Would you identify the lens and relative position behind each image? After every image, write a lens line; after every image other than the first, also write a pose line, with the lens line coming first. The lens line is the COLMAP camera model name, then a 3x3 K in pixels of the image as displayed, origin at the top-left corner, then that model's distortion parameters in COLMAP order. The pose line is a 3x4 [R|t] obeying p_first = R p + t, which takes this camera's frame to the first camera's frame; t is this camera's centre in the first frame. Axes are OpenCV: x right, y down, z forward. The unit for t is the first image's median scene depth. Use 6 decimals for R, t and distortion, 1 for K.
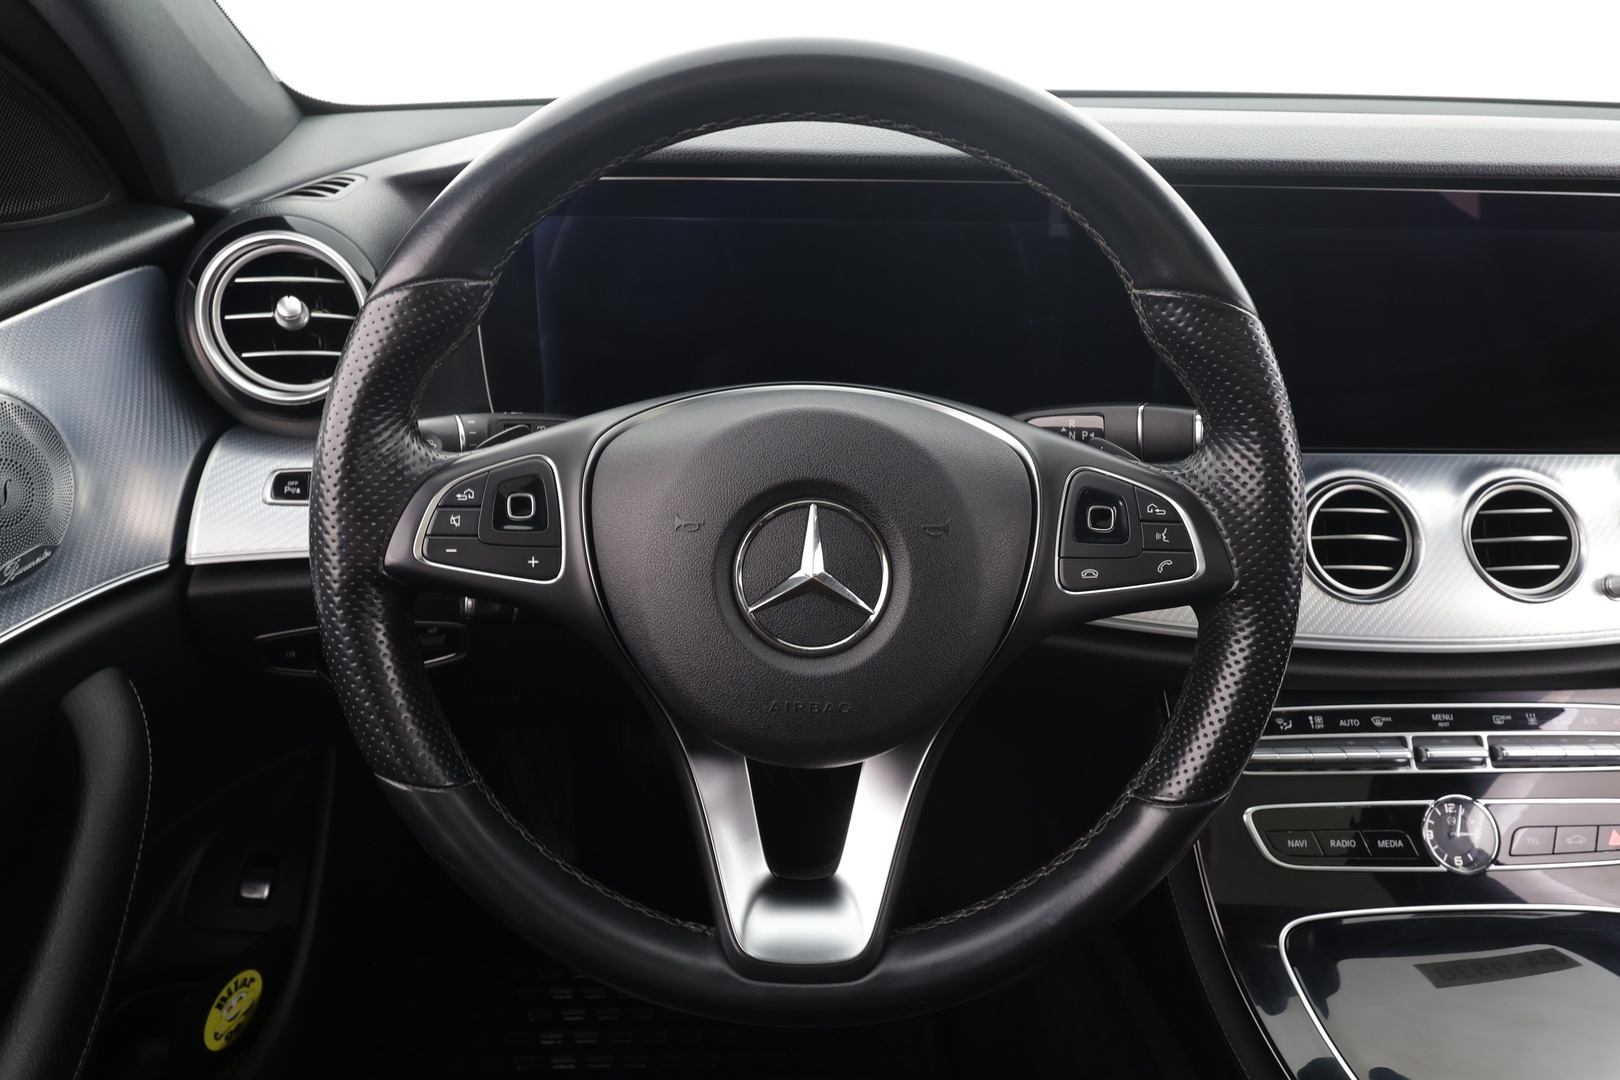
lens RADIAL K [[1065.8, 0, 823.8], [0, 1065.8, 571.9], [0, 0, 1]] dist [0.014676, -0.000871]
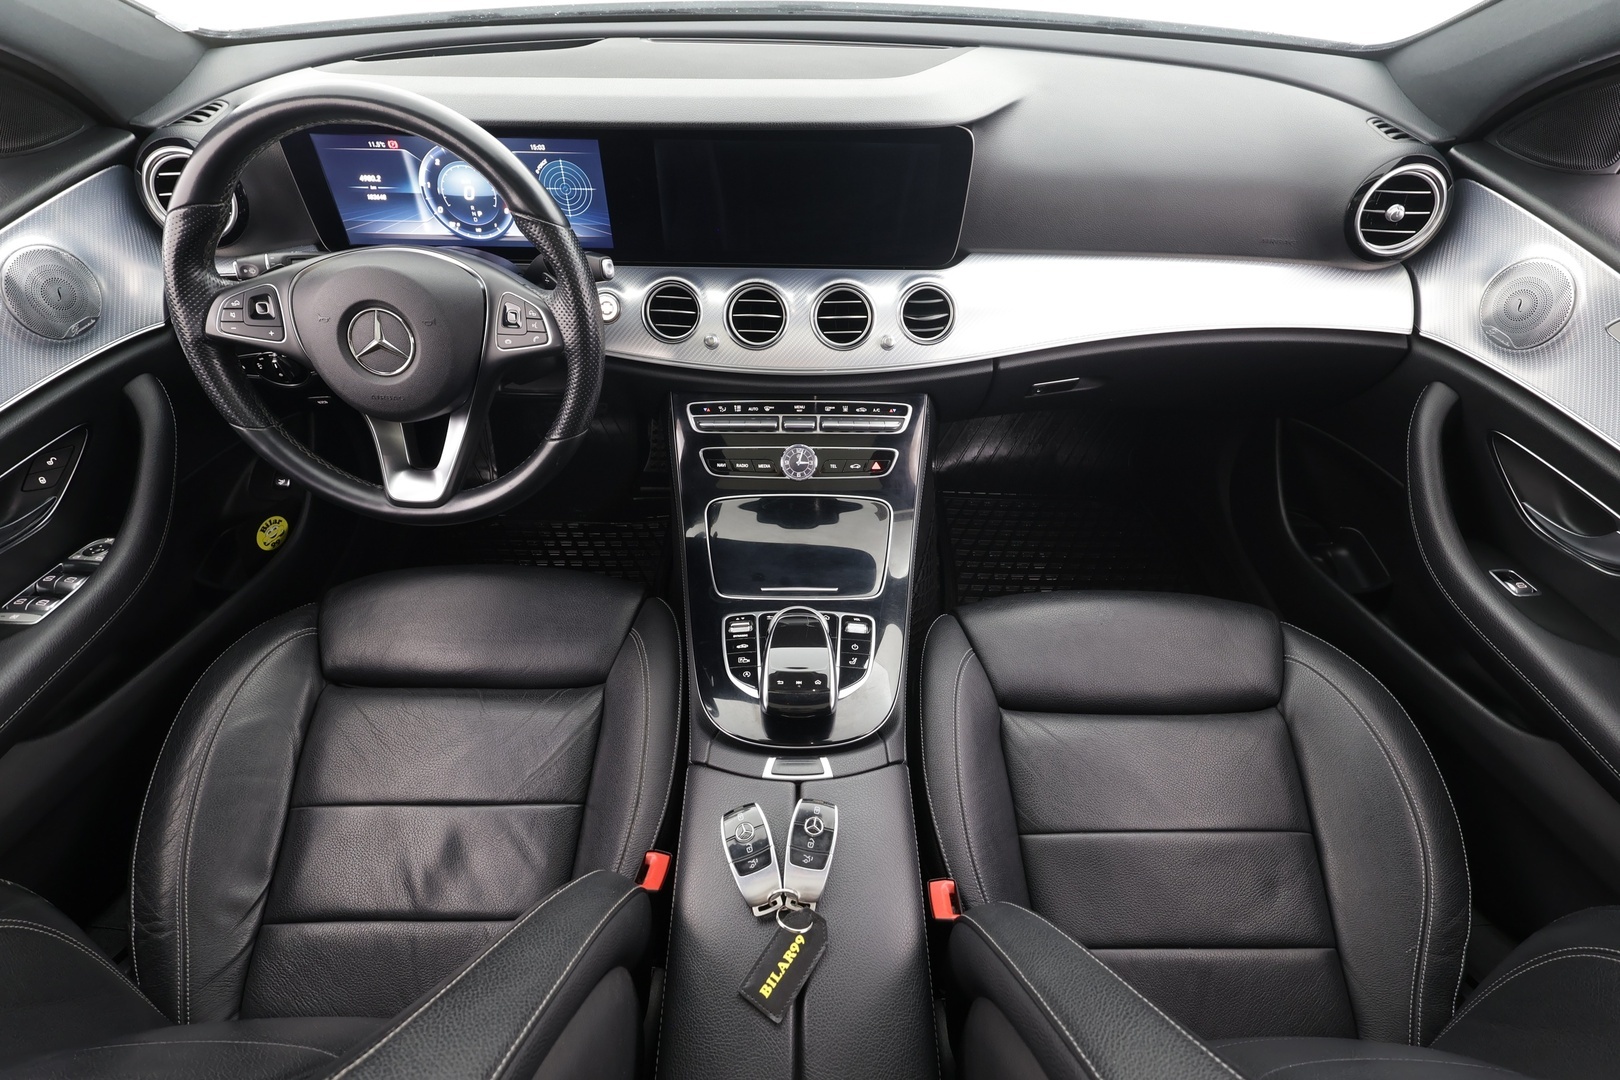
lens RADIAL K [[716.8, 0, 767.2], [0, 716.8, 542.3], [0, 0, 1]] dist [-0.000425, 0.000032]
pose [[0.999311, 0.023732, -0.028544, 0.635669], [-0.013237, 0.946212, 0.323277, -0.071385], [0.034681, -0.322677, 0.945874, -0.440286]]
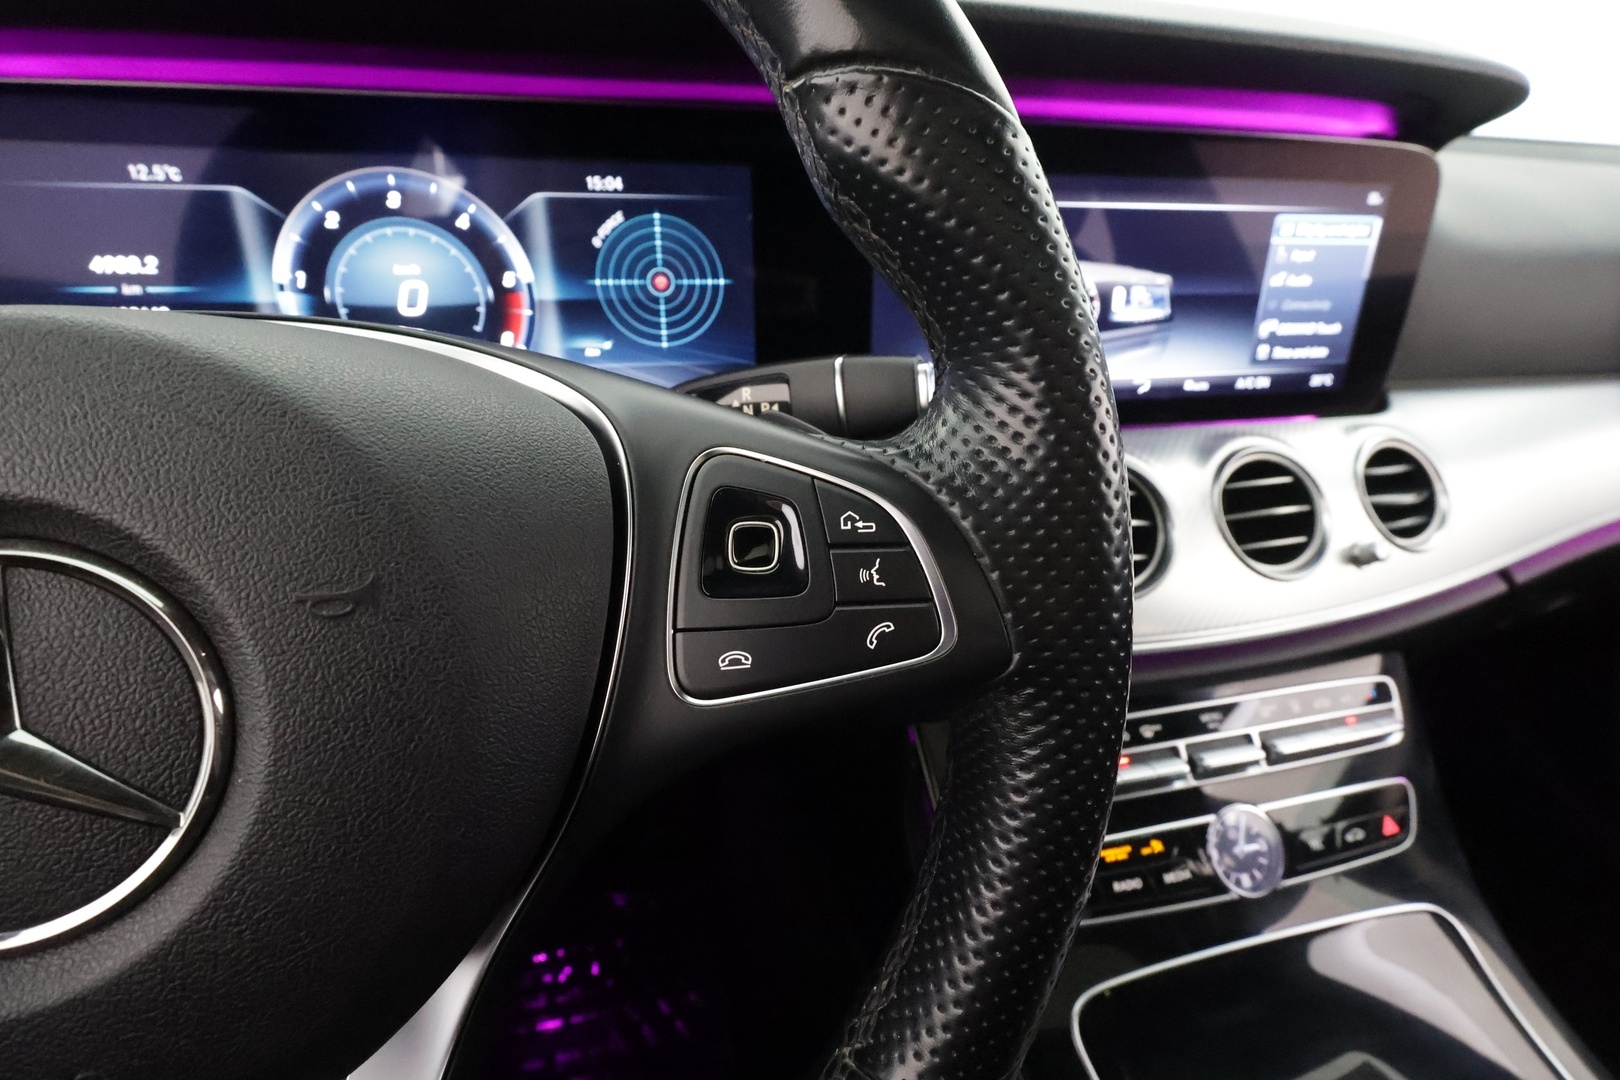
lens RADIAL K [[792.9, 0, 810.0], [0, 792.9, 540.0], [0, 0, 1]] dist [-0.001460, 0.000010]
pose [[0.979483, -0.082381, 0.183921, 0.157671], [0.086918, 0.996075, -0.016731, -0.033812], [-0.181820, 0.032374, 0.982799, 0.458624]]
